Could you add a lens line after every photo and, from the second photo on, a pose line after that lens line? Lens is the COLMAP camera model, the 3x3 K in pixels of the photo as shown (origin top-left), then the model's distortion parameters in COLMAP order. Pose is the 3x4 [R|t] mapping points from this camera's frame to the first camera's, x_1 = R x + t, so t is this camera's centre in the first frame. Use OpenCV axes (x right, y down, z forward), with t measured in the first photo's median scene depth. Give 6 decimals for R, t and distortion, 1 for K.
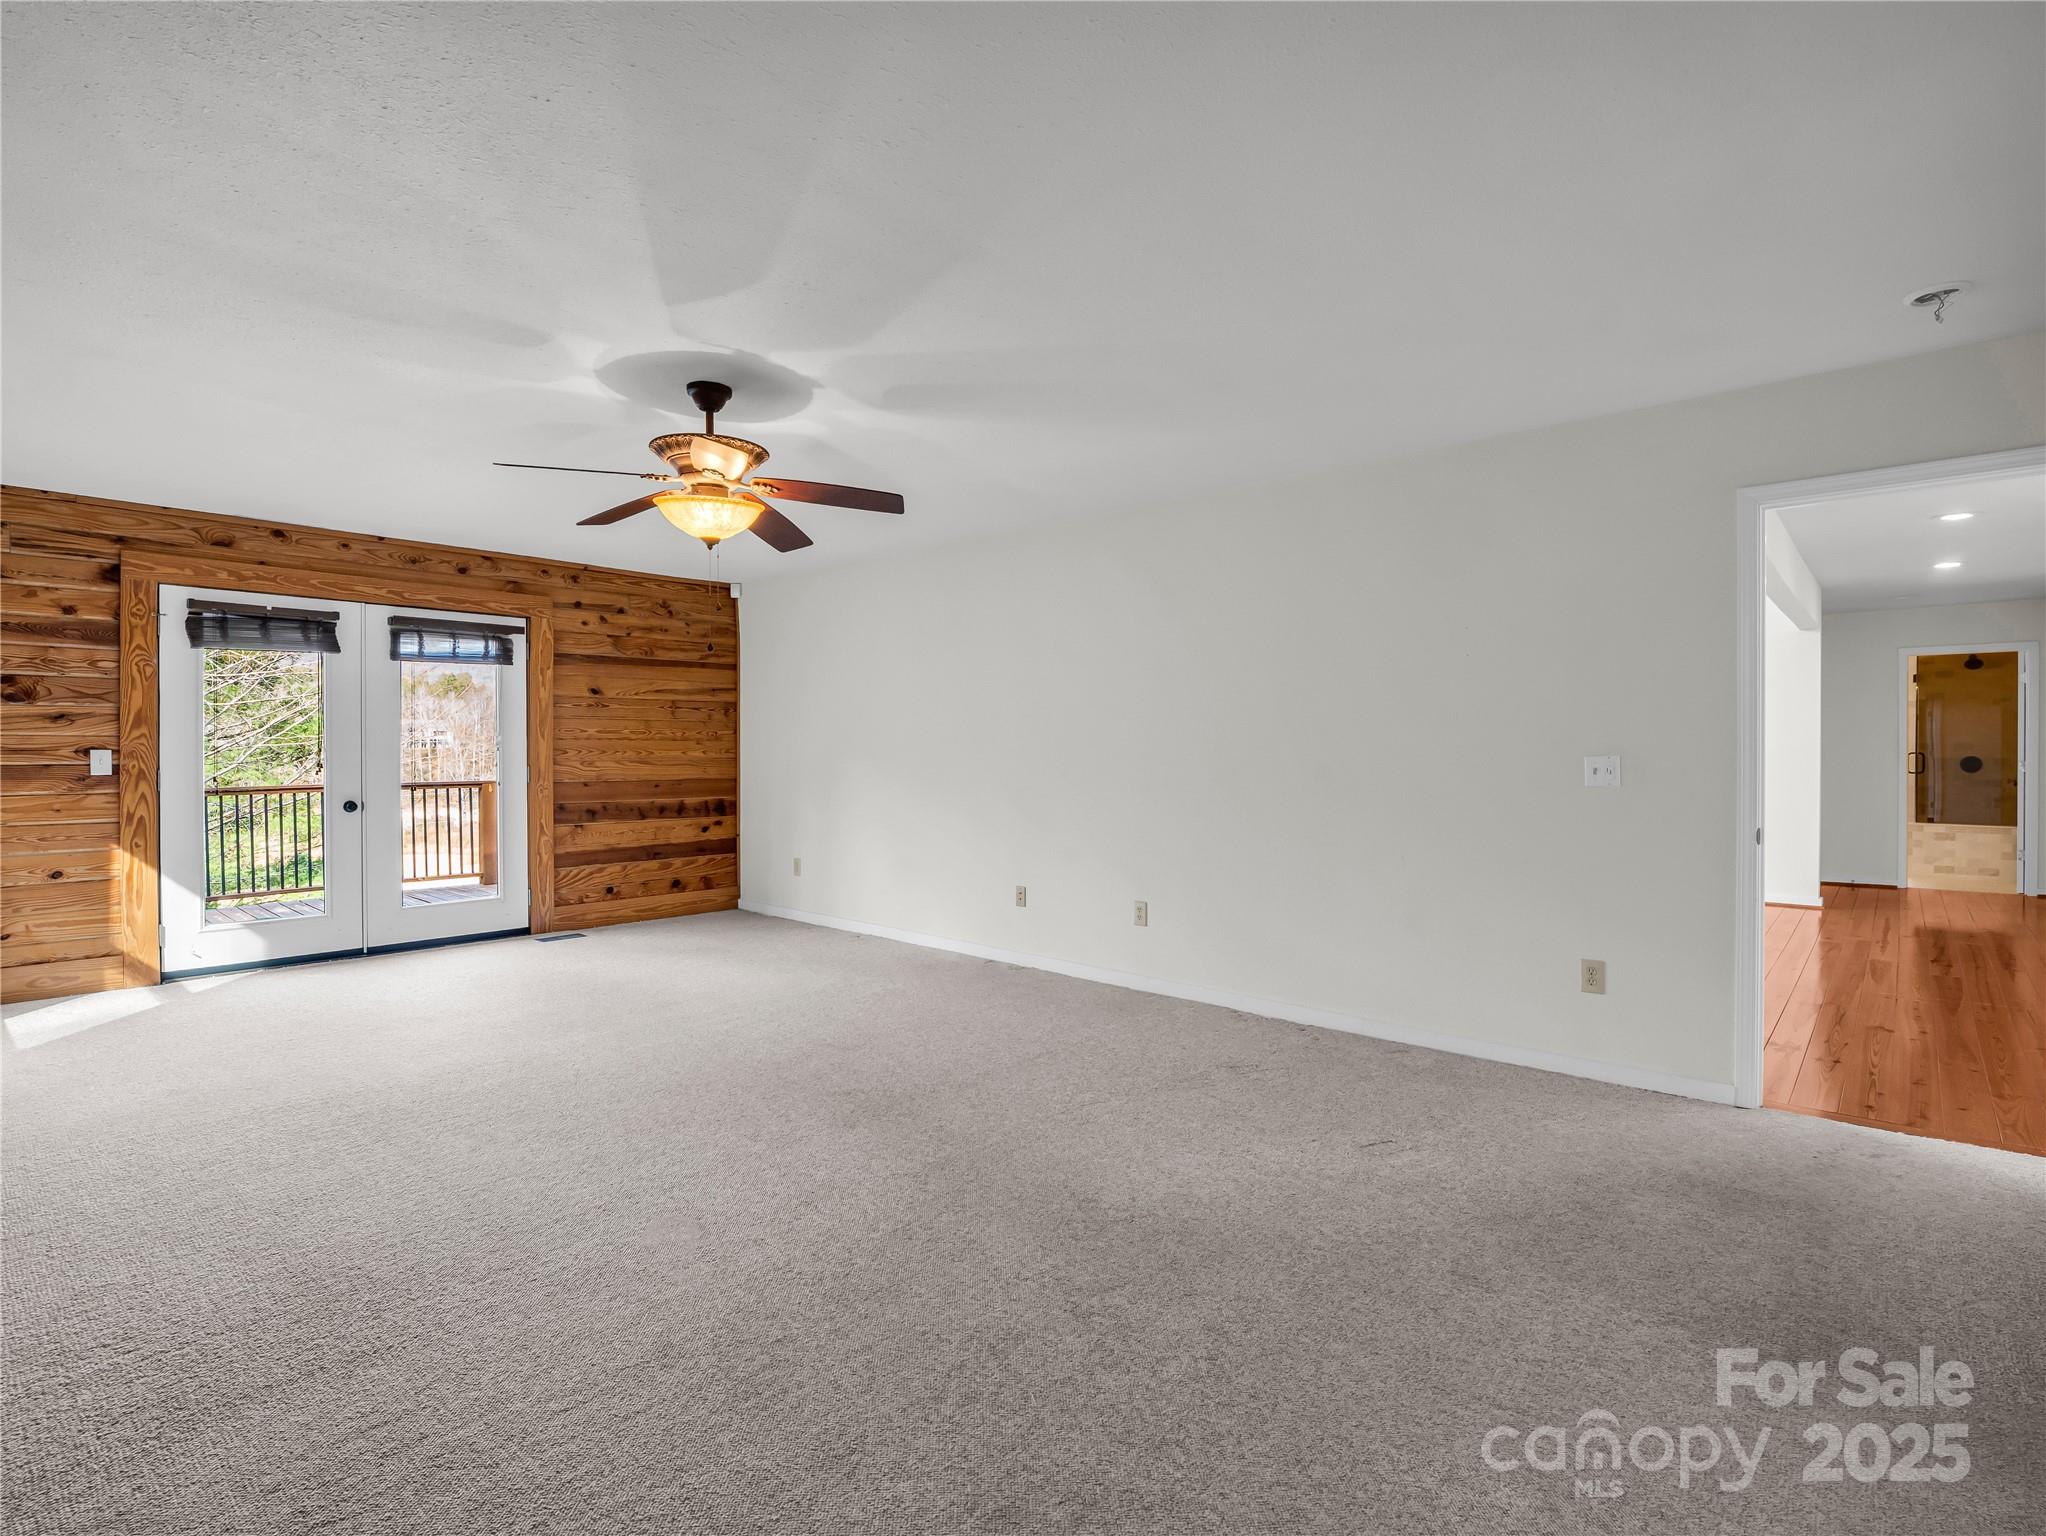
lens RADIAL K [[1003.7, 0, 1014.2], [0, 1003.7, 763.1], [0, 0, 1]] dist [-0.013274, -0.001013]
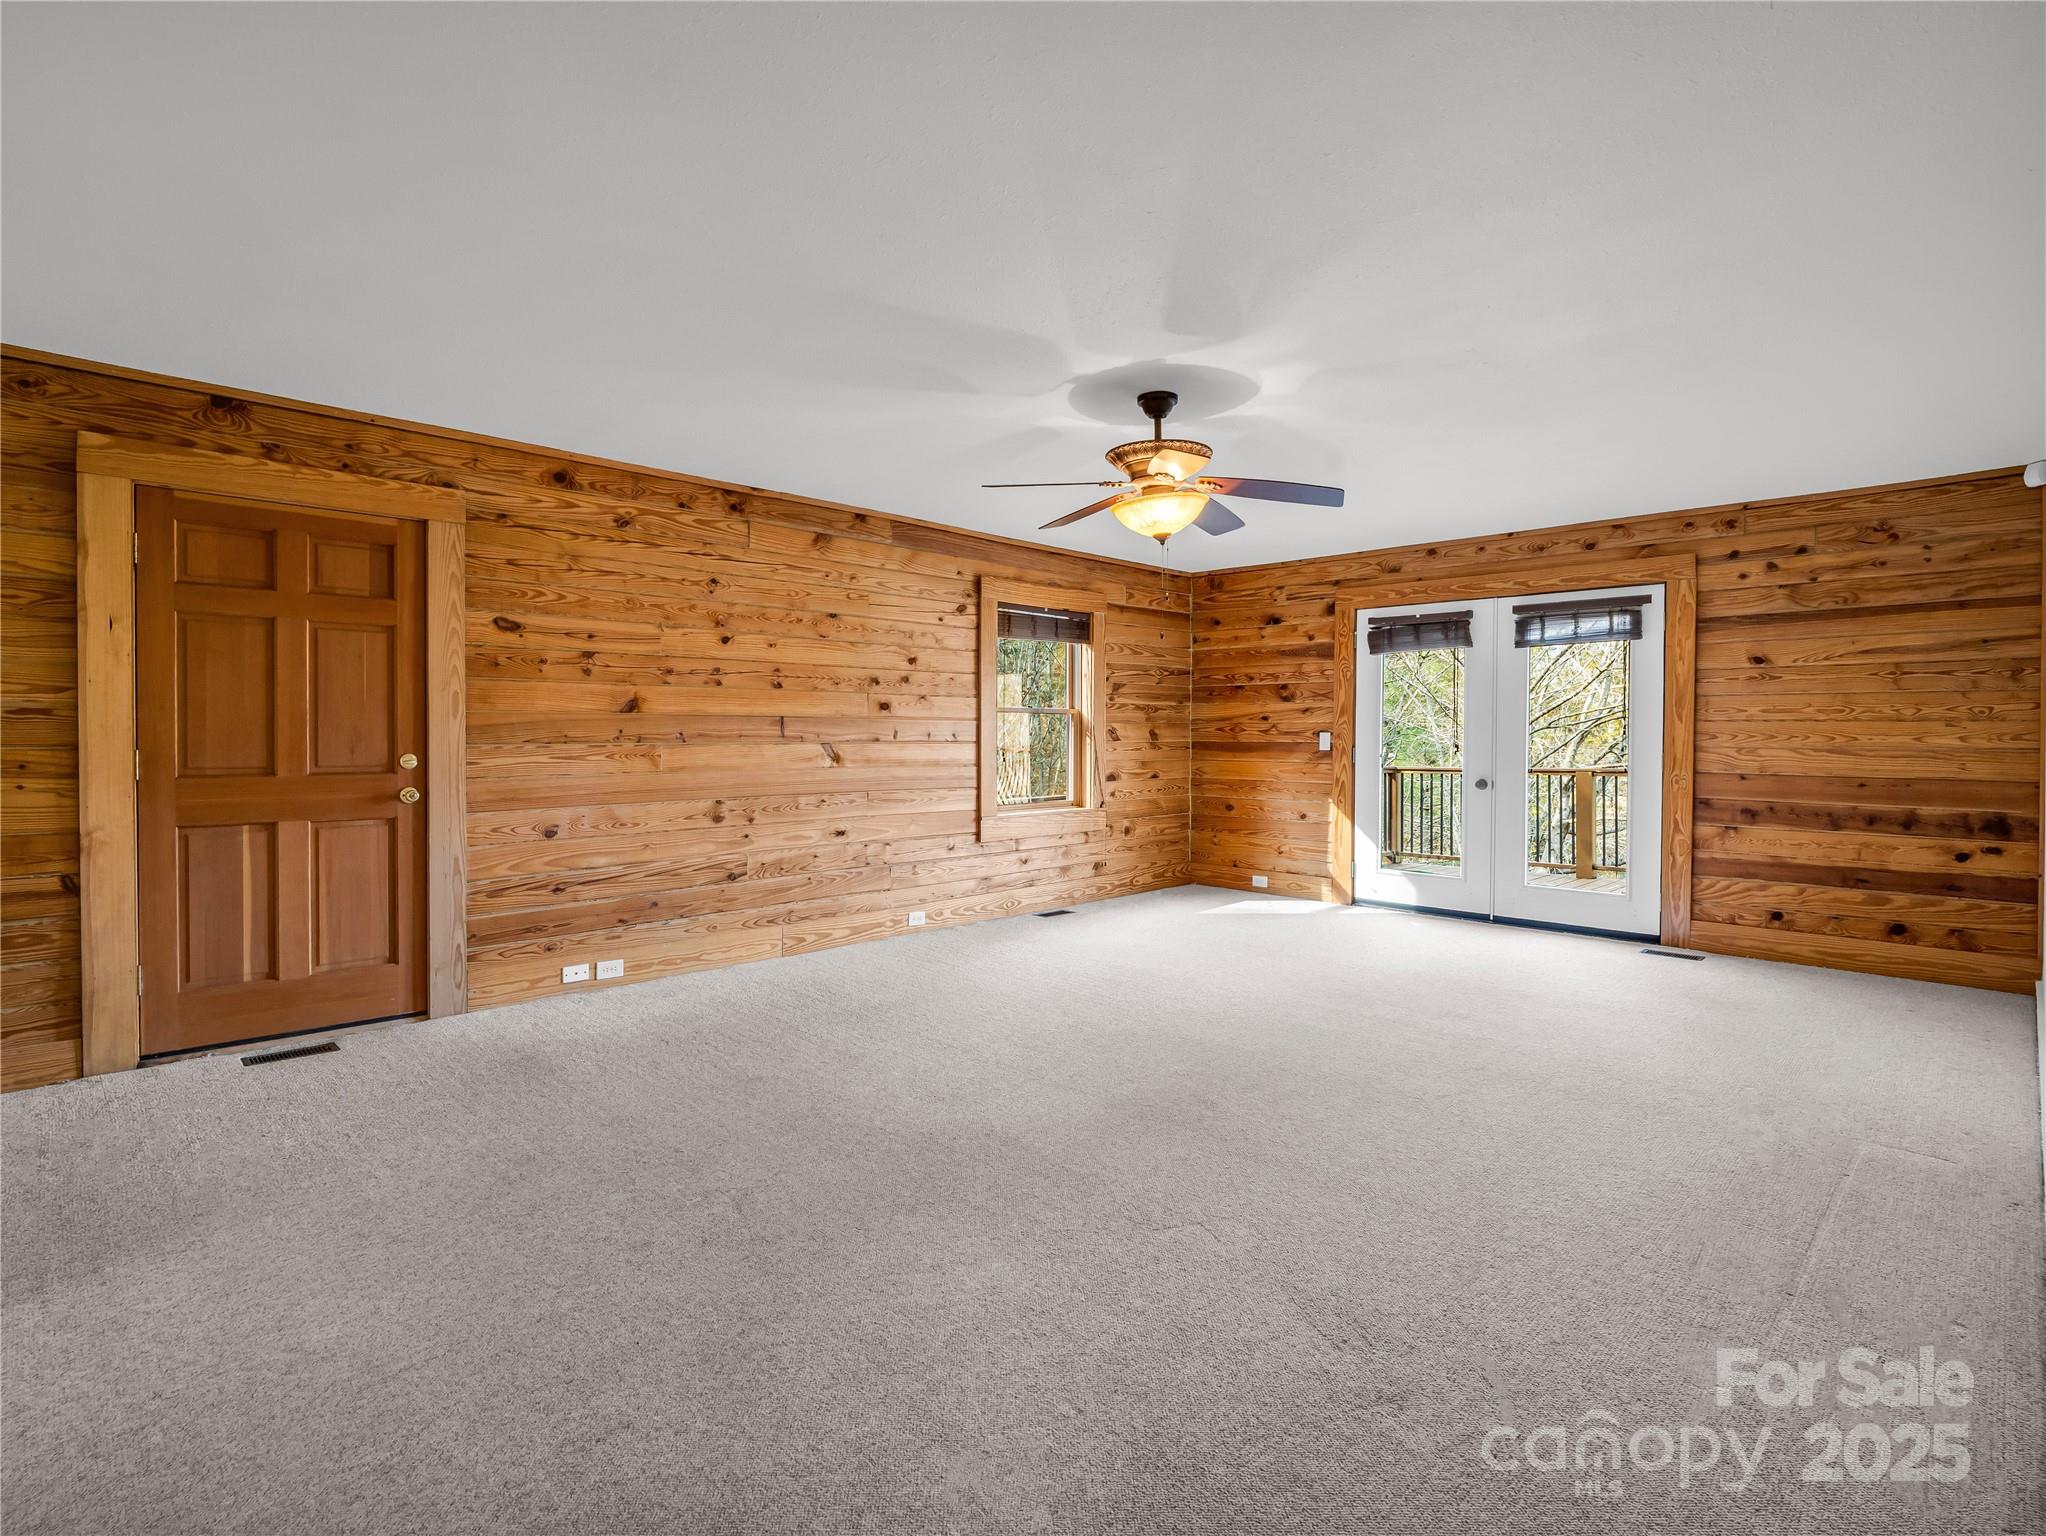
lens RADIAL K [[1003.7, 0, 1006.0], [0, 1003.7, 748.5], [0, 0, 1]] dist [-0.013274, -0.001013]
pose [[-0.060060, 0.015500, -0.998074, 0.427134], [-0.017671, 0.999706, 0.016588, -0.004829], [0.998038, 0.018633, -0.059769, 0.486820]]
